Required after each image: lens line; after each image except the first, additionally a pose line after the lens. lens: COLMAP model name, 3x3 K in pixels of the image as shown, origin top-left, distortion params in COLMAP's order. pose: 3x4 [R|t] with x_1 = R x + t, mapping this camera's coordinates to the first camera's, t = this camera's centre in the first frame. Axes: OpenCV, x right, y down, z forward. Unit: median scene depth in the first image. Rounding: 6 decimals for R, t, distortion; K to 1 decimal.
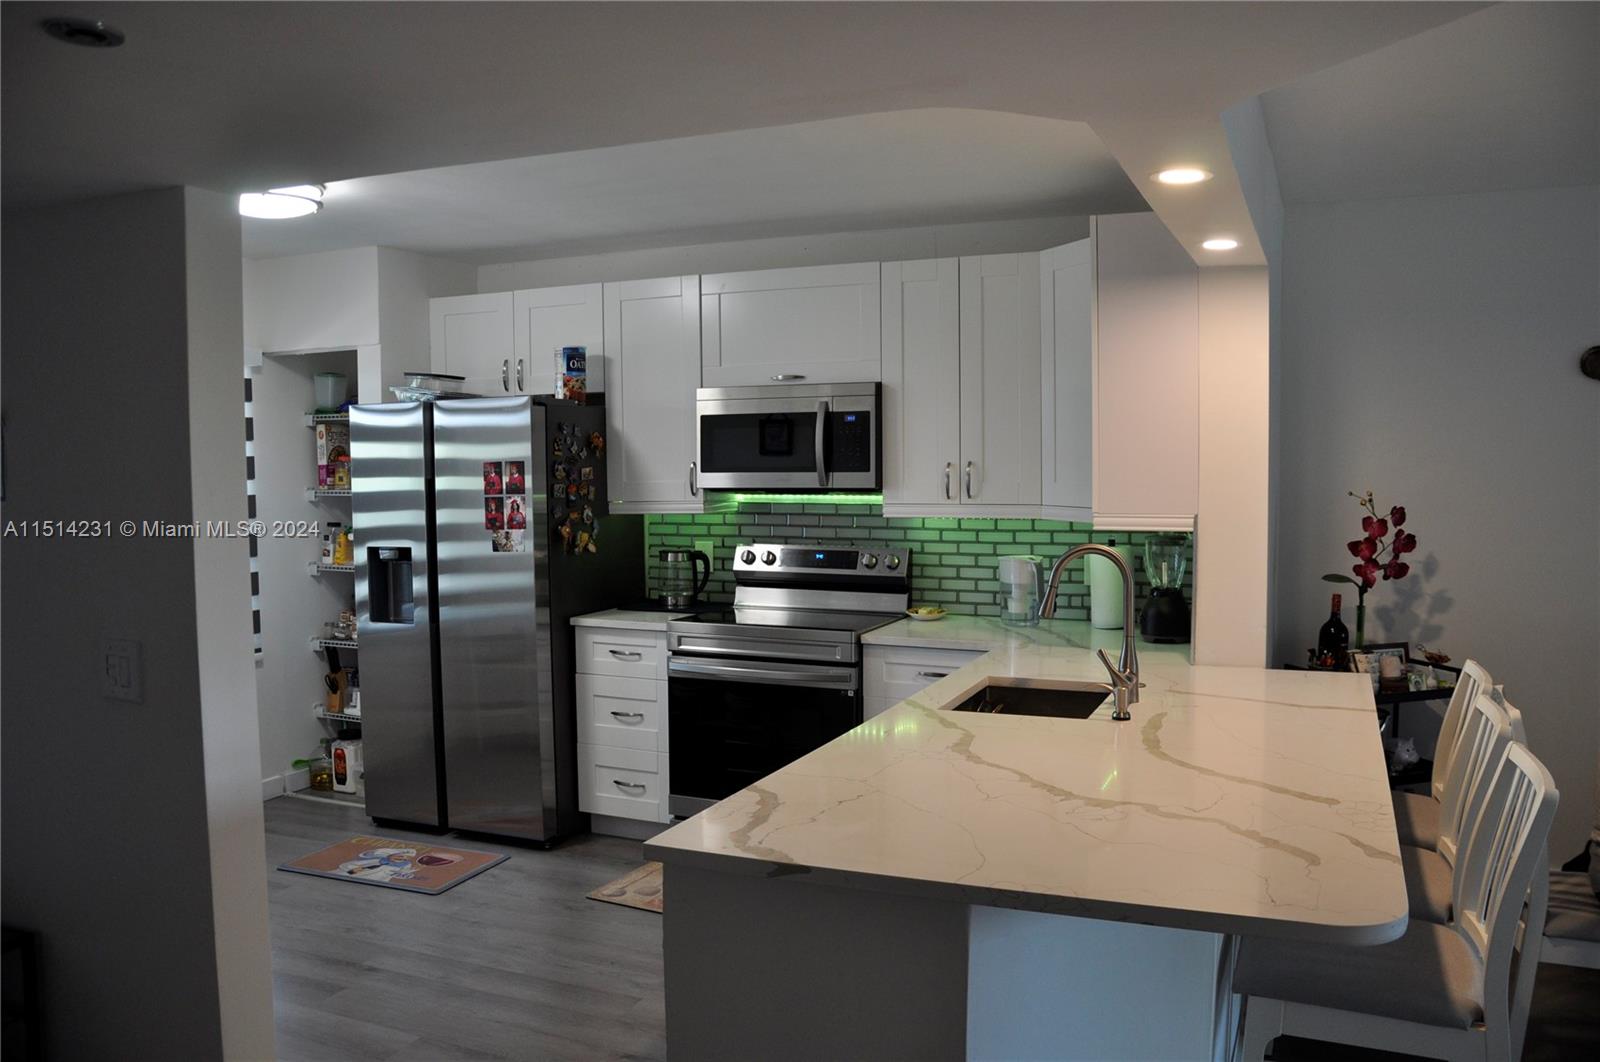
lens RADIAL K [[1244.5, 0, 804.2], [0, 1244.5, 544.6], [0, 0, 1]] dist [-0.142432, 0.097763]
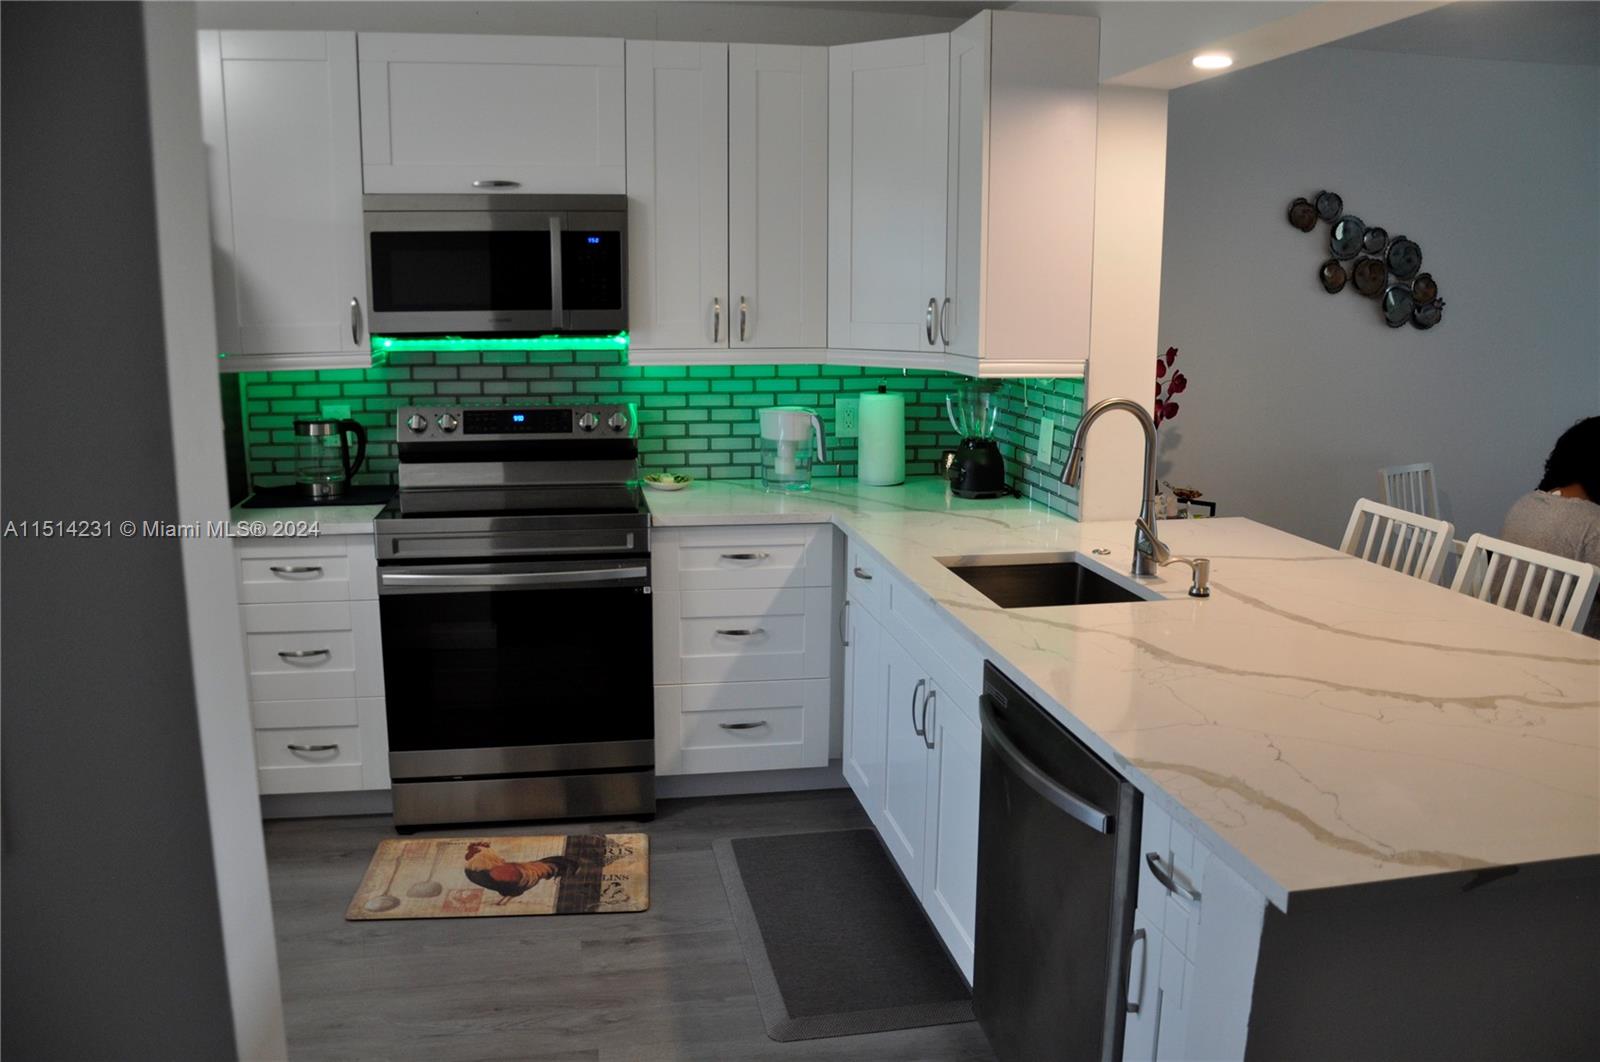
lens RADIAL K [[1244.5, 0, 798.7], [0, 1244.5, 538.7], [0, 0, 1]] dist [-0.142432, 0.097763]
pose [[0.826575, -0.097983, 0.554231, -0.291799], [0.026020, 0.990329, 0.136275, -0.017497], [-0.562224, -0.098220, 0.821131, 0.266305]]
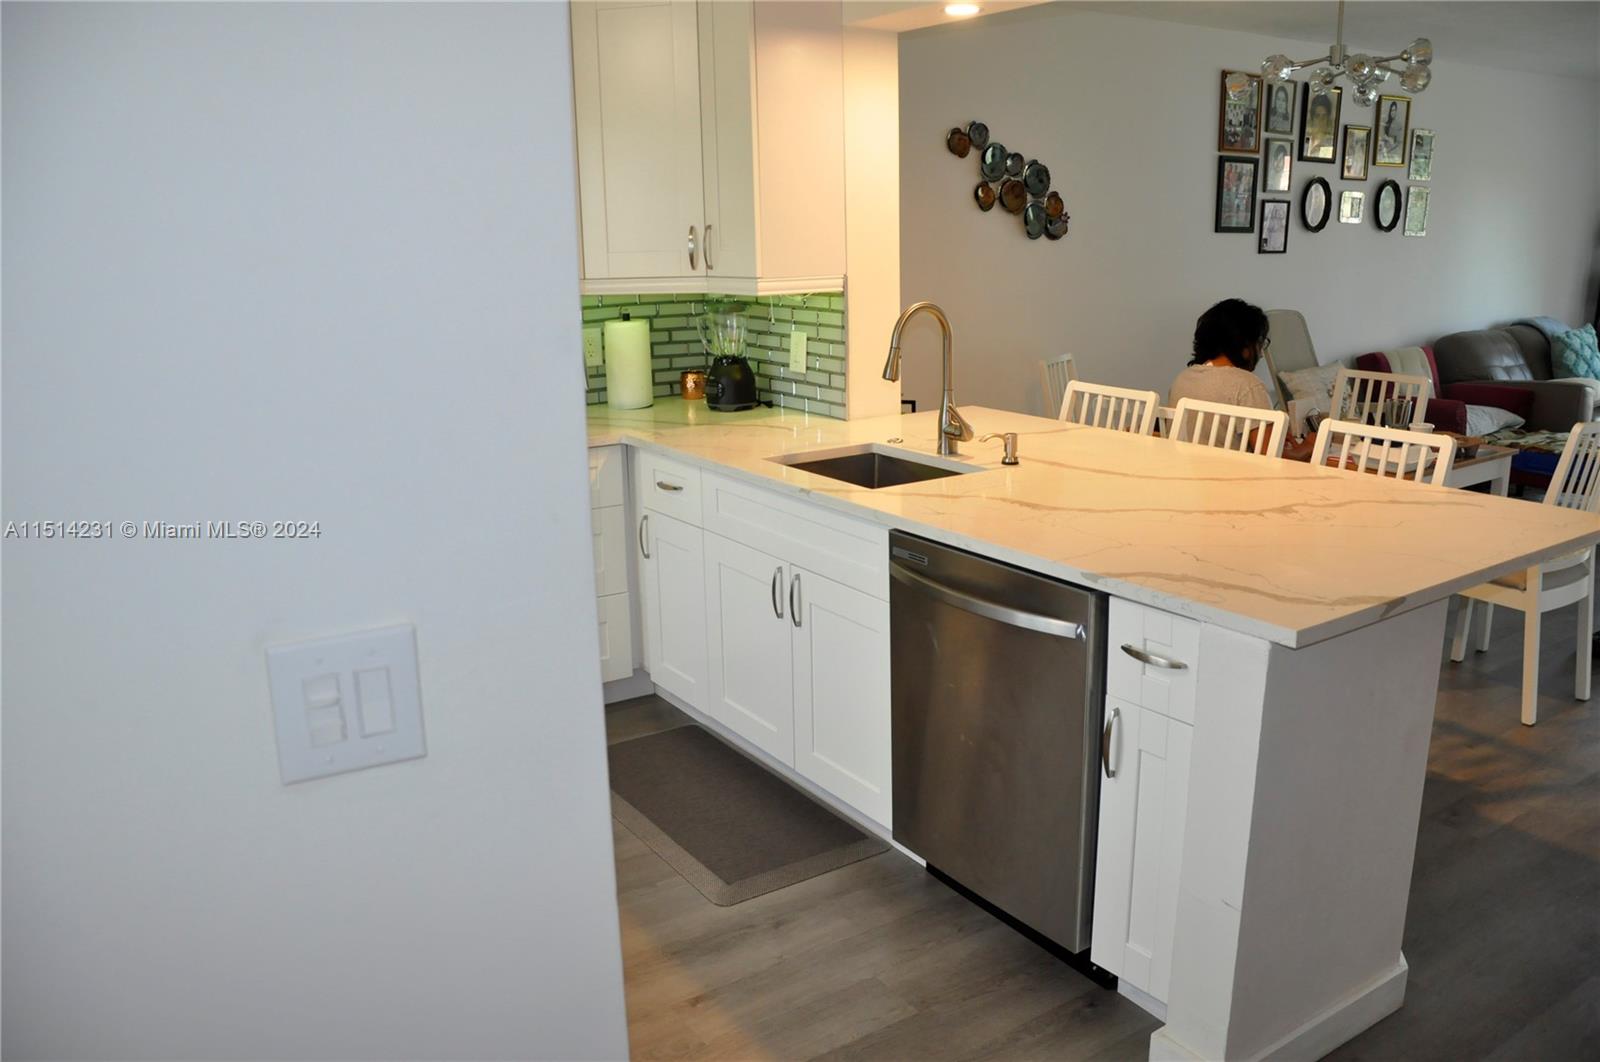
lens RADIAL K [[1244.5, 0, 805.2], [0, 1244.5, 540.7], [0, 0, 1]] dist [-0.142432, 0.097763]
pose [[0.545961, -0.210313, 0.810984, -0.445683], [0.074365, 0.976324, 0.203128, -0.015195], [-0.834504, -0.050591, 0.548675, 0.341268]]
